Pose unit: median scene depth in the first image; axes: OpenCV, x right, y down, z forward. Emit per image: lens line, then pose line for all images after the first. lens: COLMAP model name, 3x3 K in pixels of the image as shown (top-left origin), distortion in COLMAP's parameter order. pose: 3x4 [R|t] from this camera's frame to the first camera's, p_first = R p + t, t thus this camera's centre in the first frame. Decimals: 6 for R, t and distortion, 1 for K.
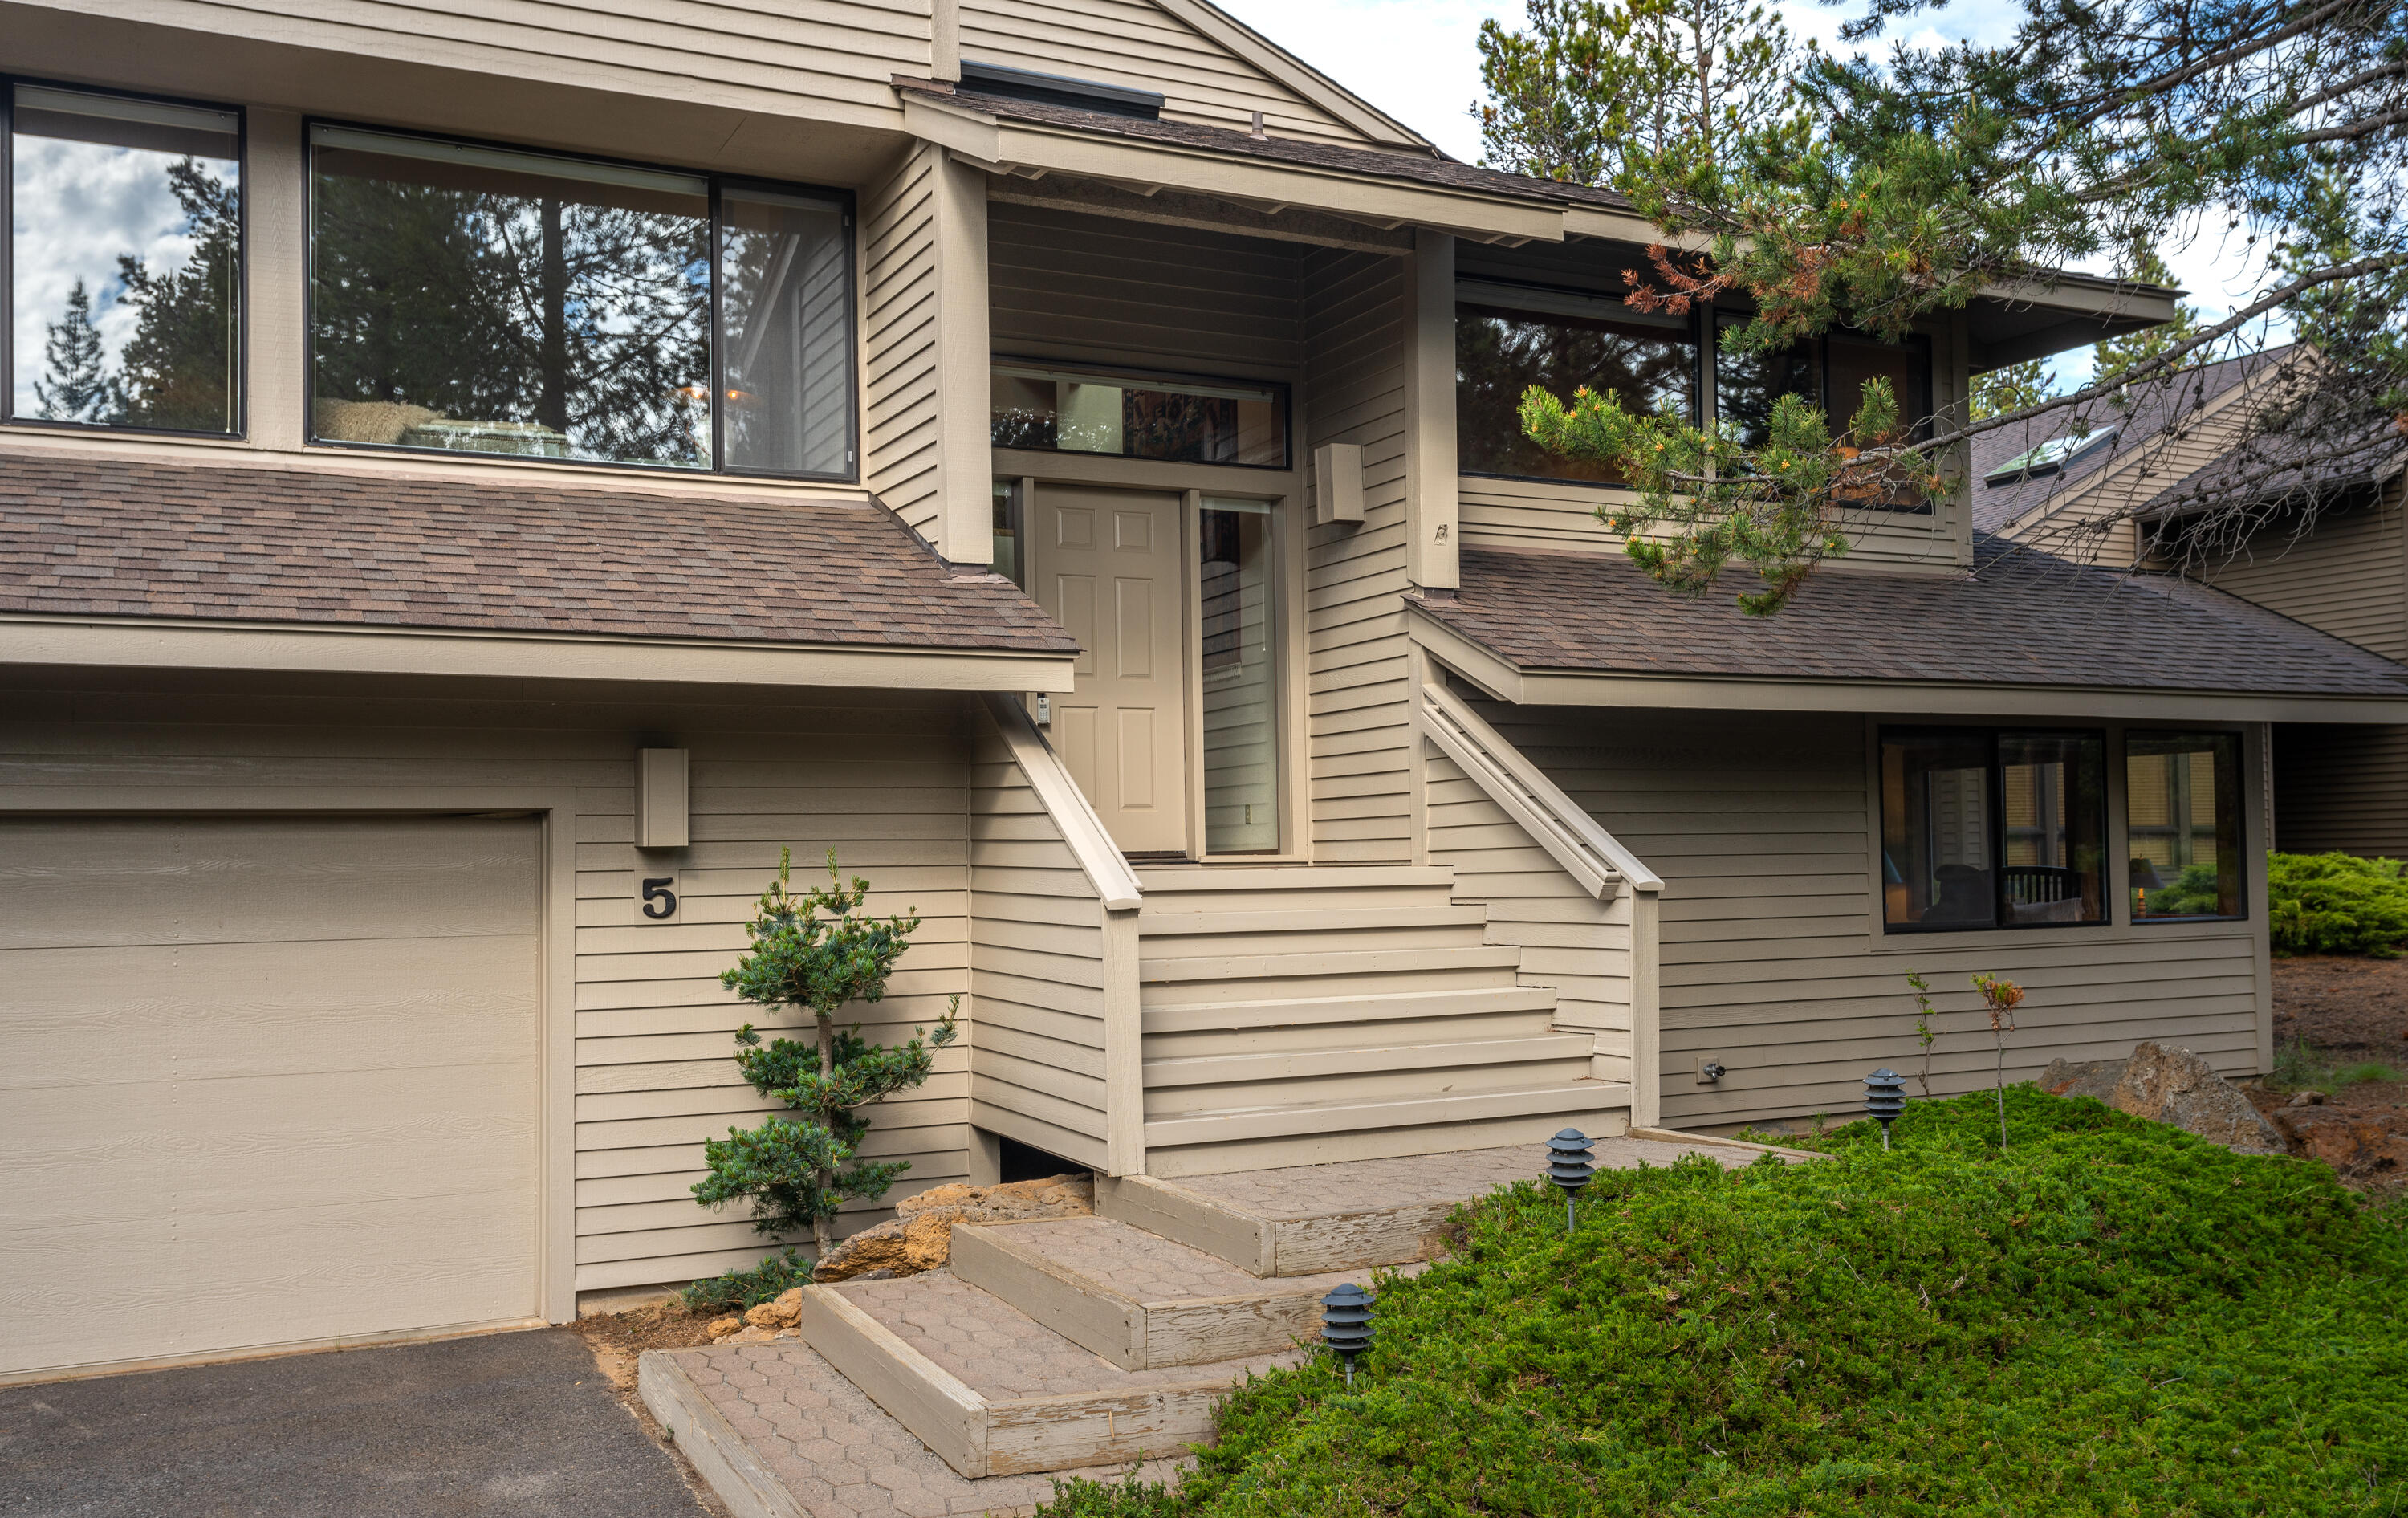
lens RADIAL K [[2027.4, 0, 1202.9], [0, 2027.4, 762.7], [0, 0, 1]] dist [-0.004745, -0.001680]
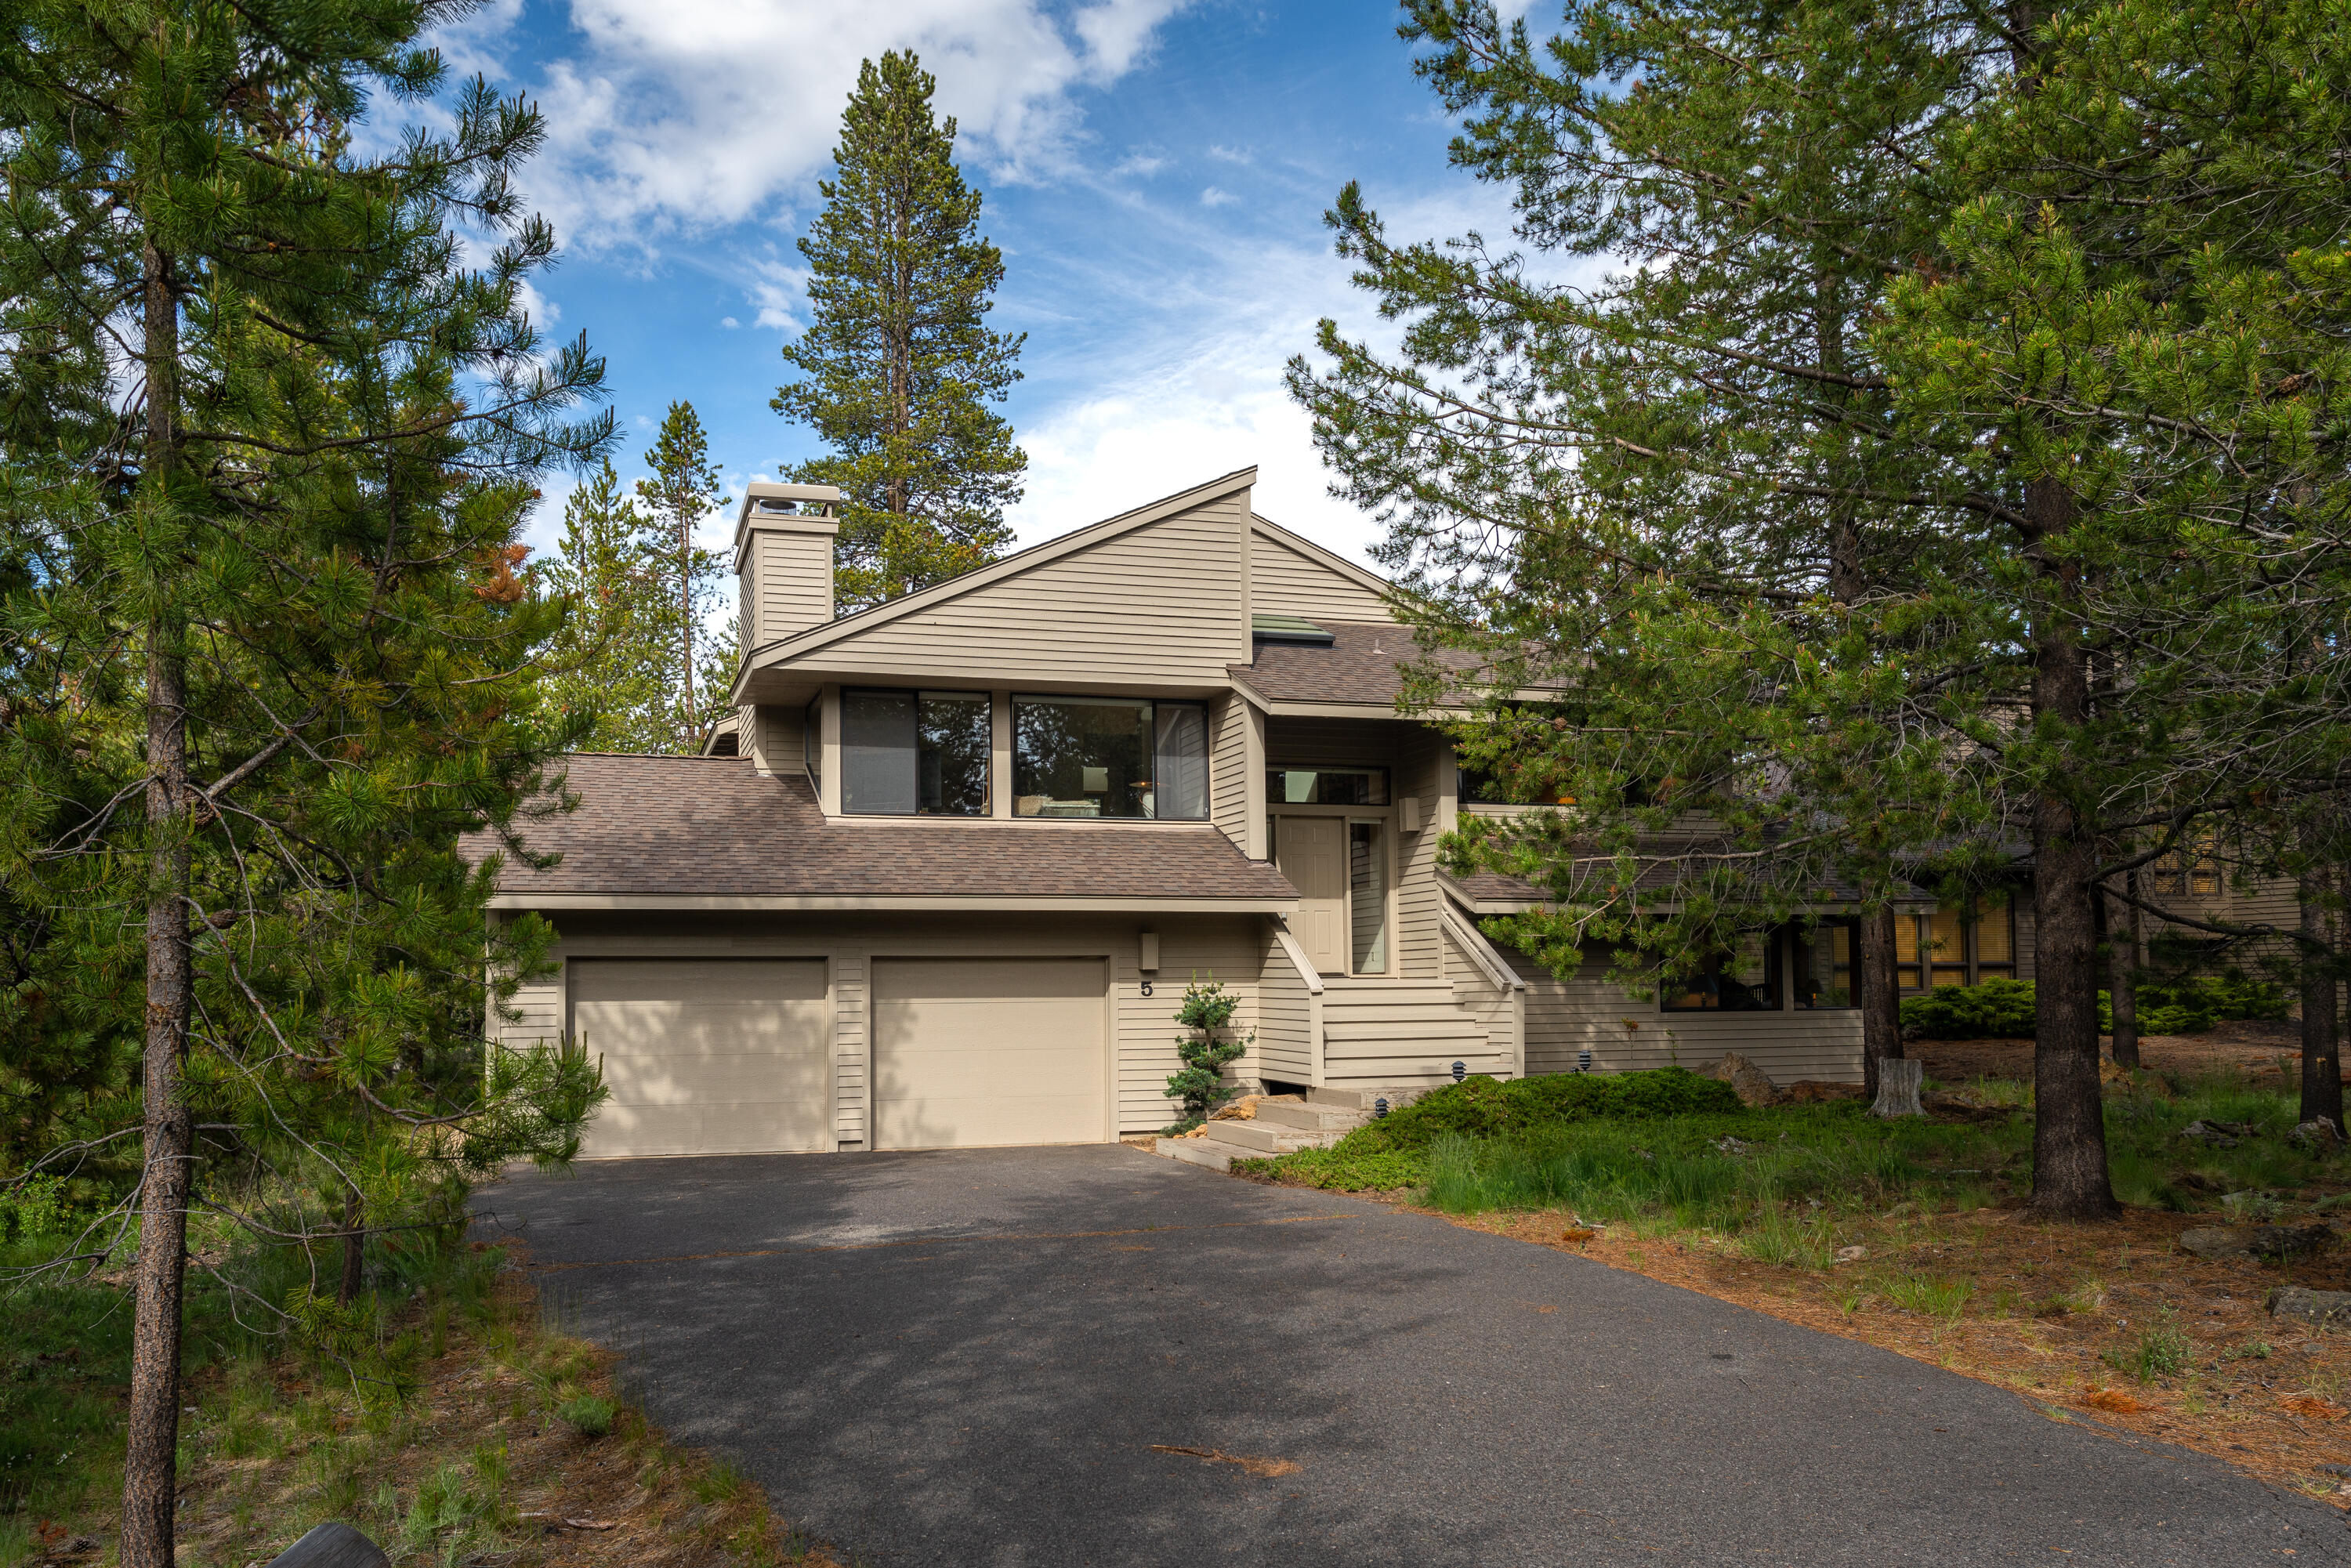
lens RADIAL K [[1492.1, 0, 1280.7], [0, 1492.1, 753.7], [0, 0, 1]] dist [0.003435, 0.000769]
pose [[0.997922, -0.004895, -0.064254, 0.038822], [-0.001792, 0.994616, -0.103612, -0.036818], [0.064415, 0.103512, 0.992540, -0.936032]]
